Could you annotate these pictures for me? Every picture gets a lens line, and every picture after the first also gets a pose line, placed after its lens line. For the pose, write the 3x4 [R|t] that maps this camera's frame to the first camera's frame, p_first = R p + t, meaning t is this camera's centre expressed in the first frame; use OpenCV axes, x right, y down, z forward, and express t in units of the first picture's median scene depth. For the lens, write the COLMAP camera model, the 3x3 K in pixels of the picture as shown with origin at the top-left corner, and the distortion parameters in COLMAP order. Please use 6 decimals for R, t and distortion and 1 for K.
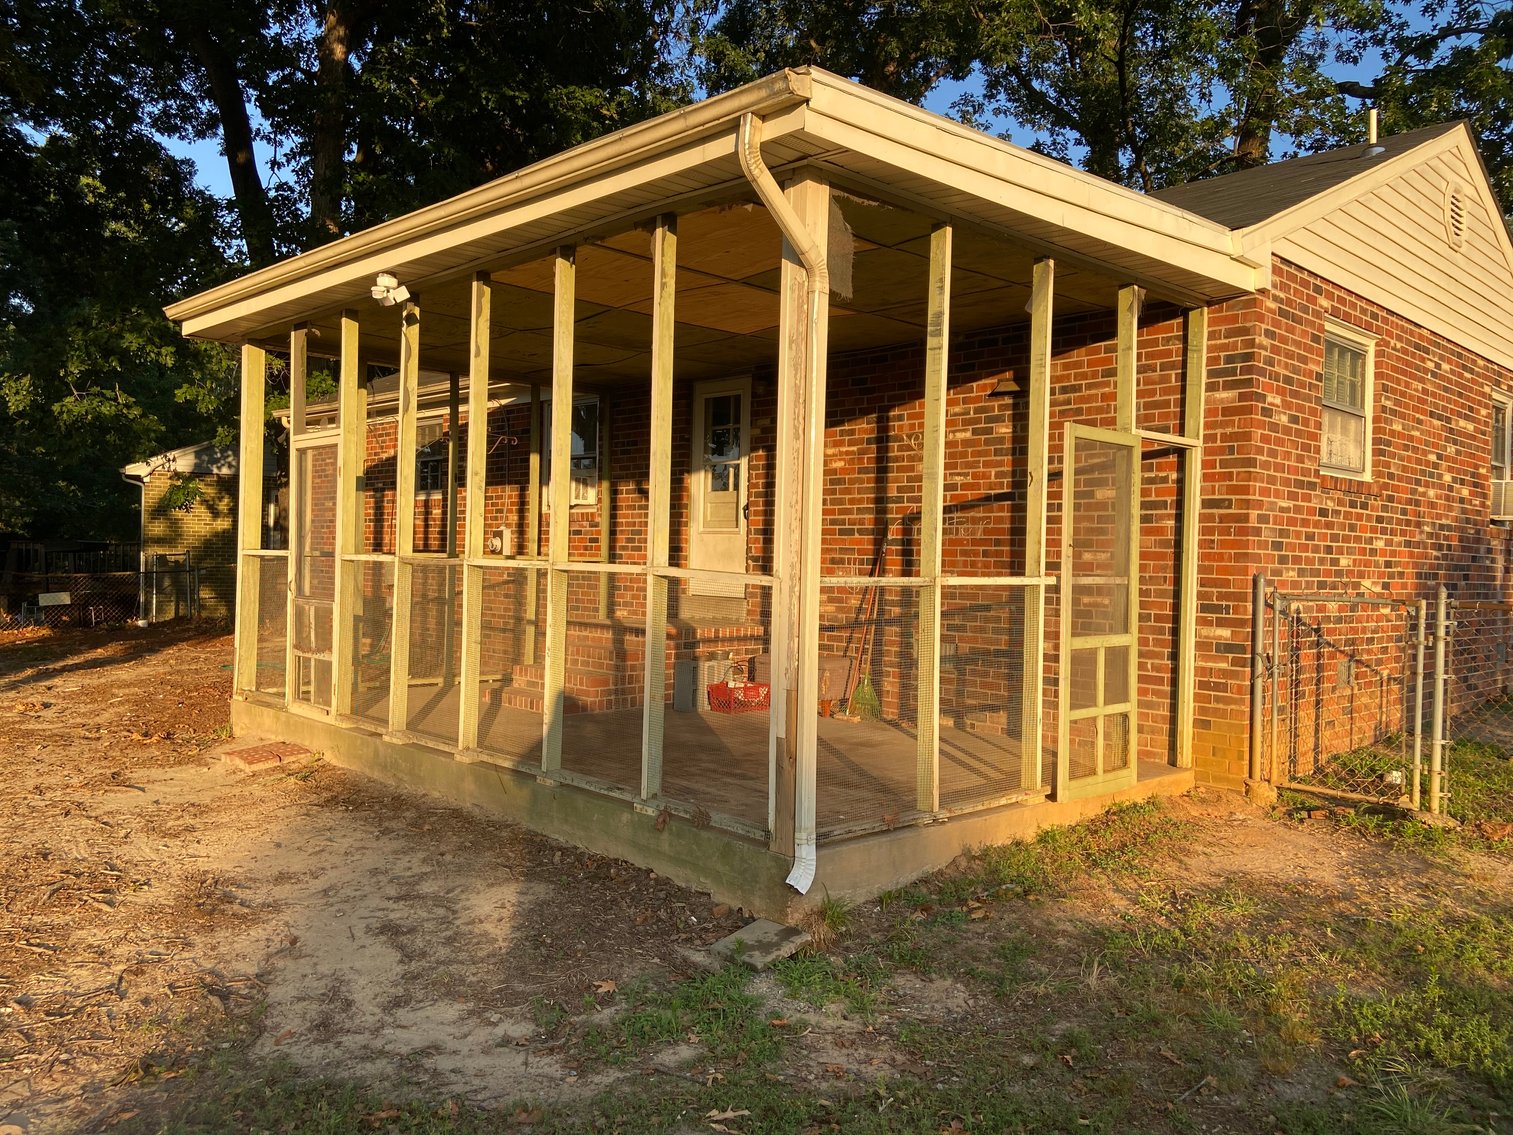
lens RADIAL K [[1165.4, 0, 756.5], [0, 1165.4, 567.5], [0, 0, 1]] dist [0.128208, -0.156230]
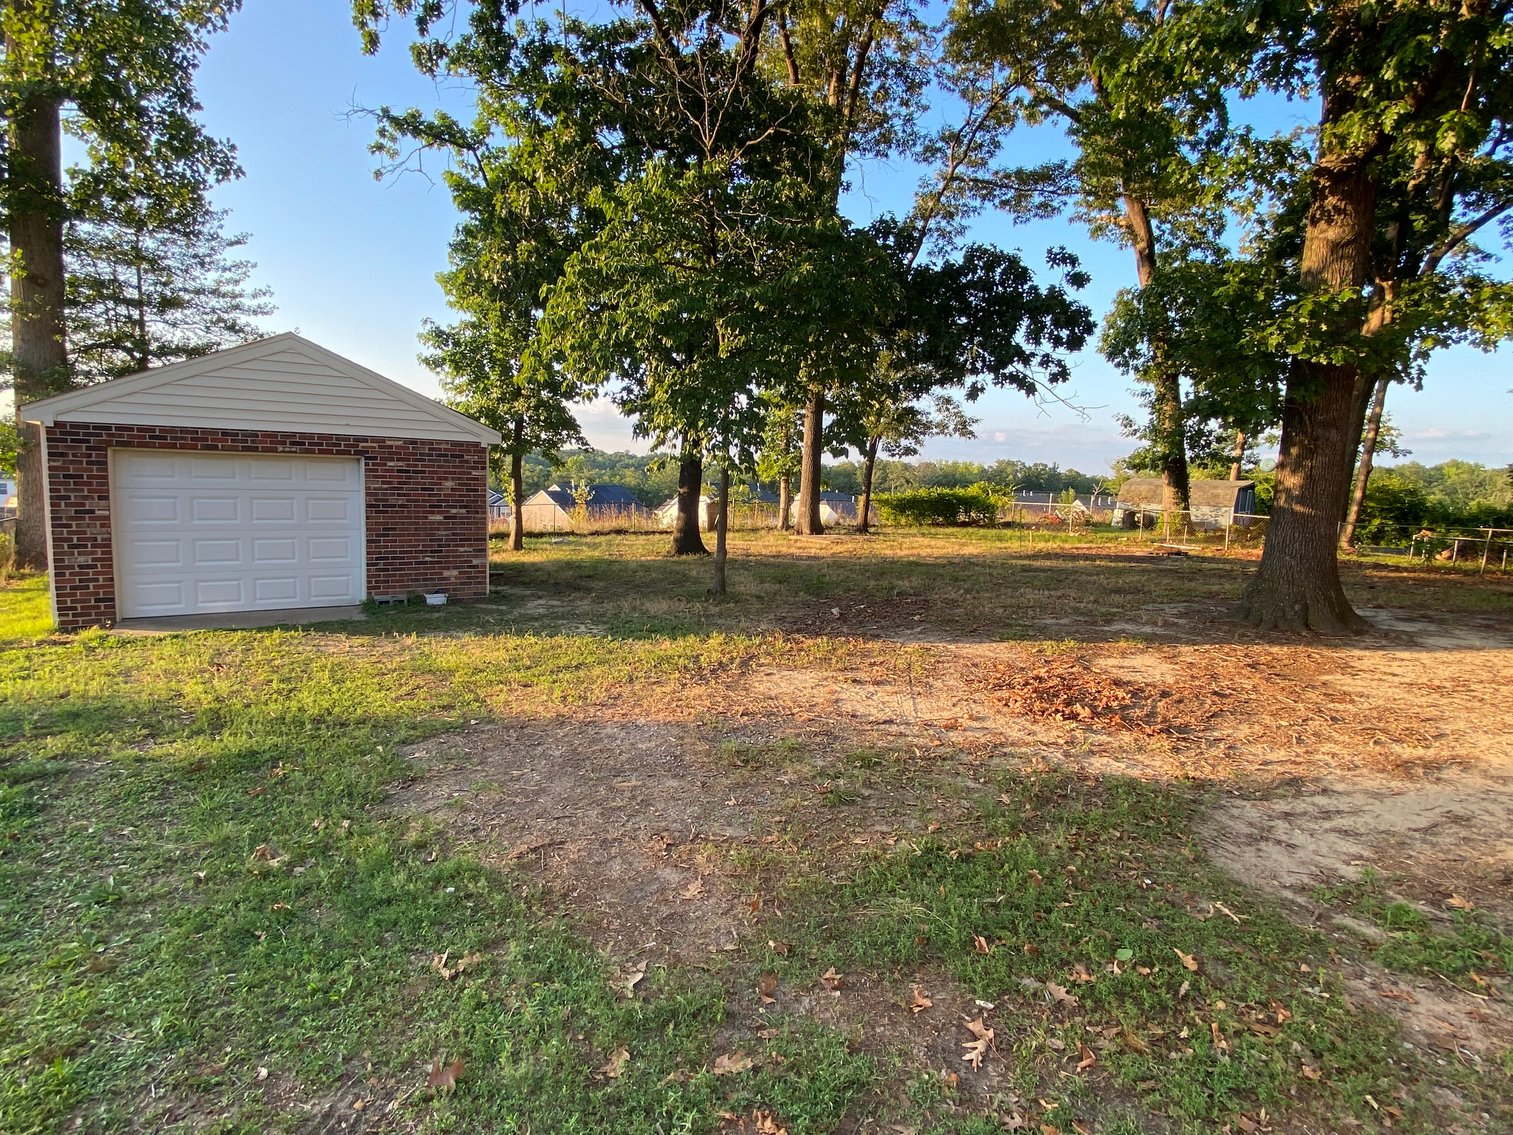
lens RADIAL K [[798.6, 0, 756.5], [0, 798.6, 567.5], [0, 0, 1]] dist [0.045672, -0.039532]
pose [[-0.217763, 0.081408, -0.972601, 0.800027], [-0.045571, 0.994580, 0.093451, -0.018855], [0.974937, 0.064673, -0.212873, 0.485204]]
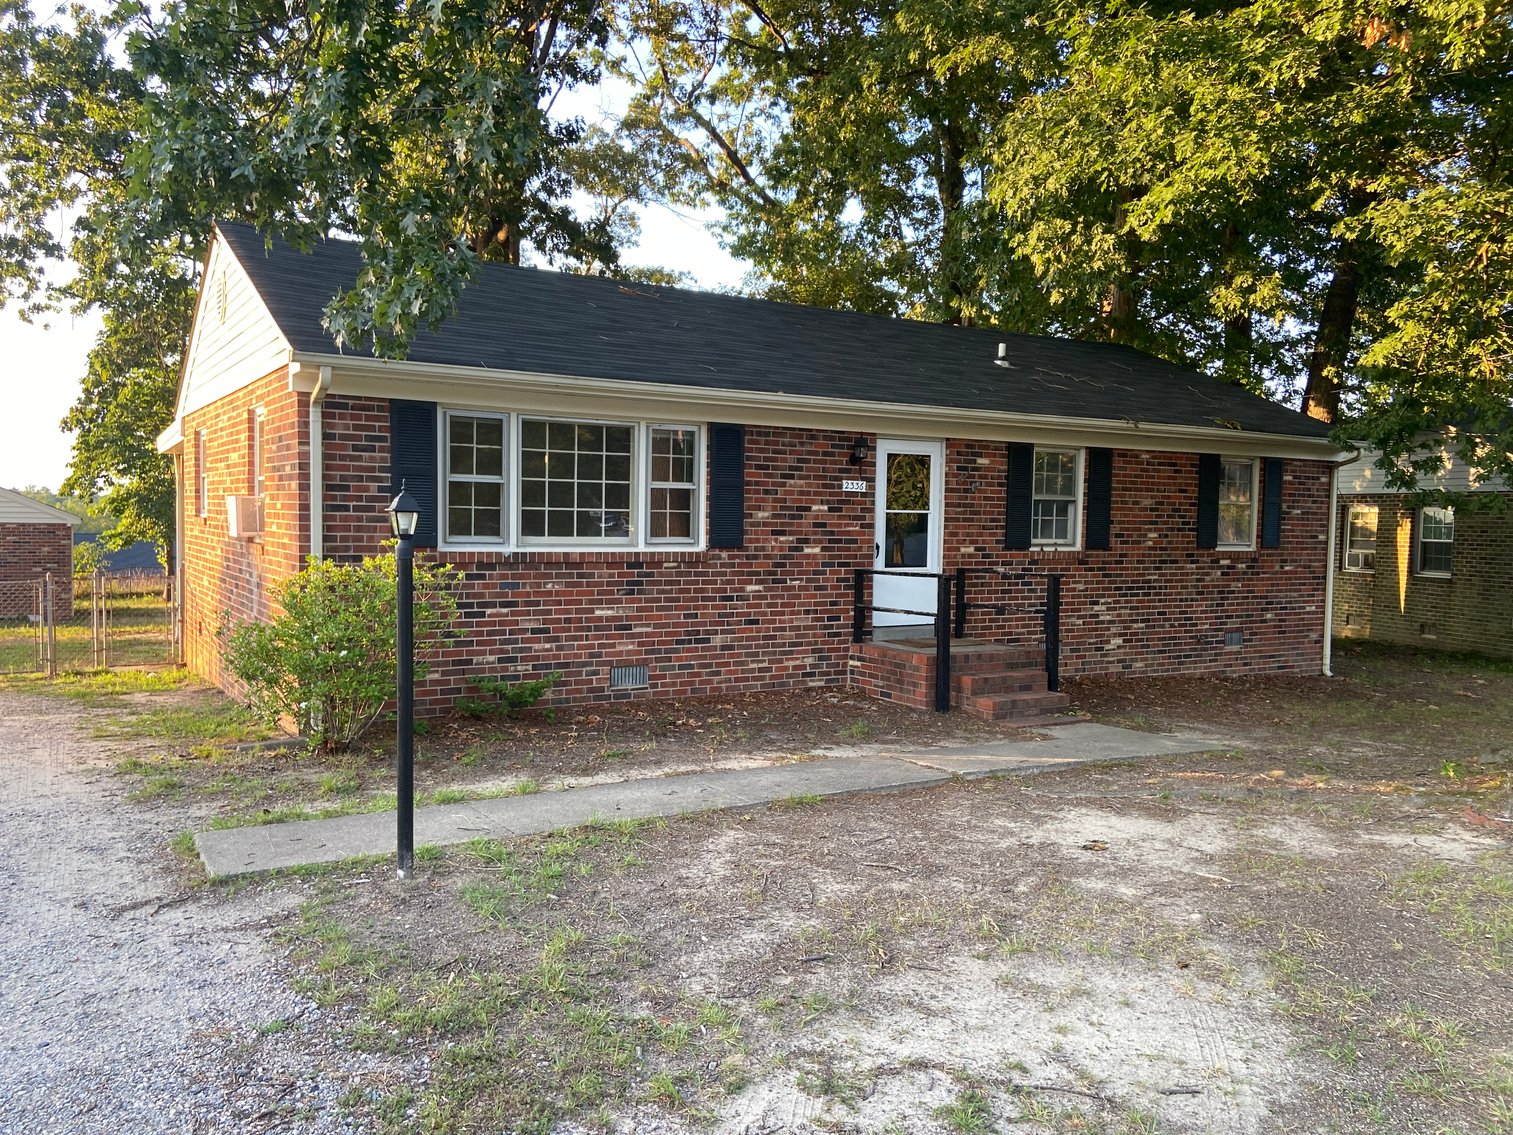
lens RADIAL K [[1165.4, 0, 756.5], [0, 1165.4, 567.5], [0, 0, 1]] dist [0.128208, -0.156230]
pose [[-0.231751, 0.014745, -0.972663, 3.571162], [-0.023091, 0.999520, 0.020654, -0.112063], [0.972501, 0.027247, -0.231299, 3.836890]]
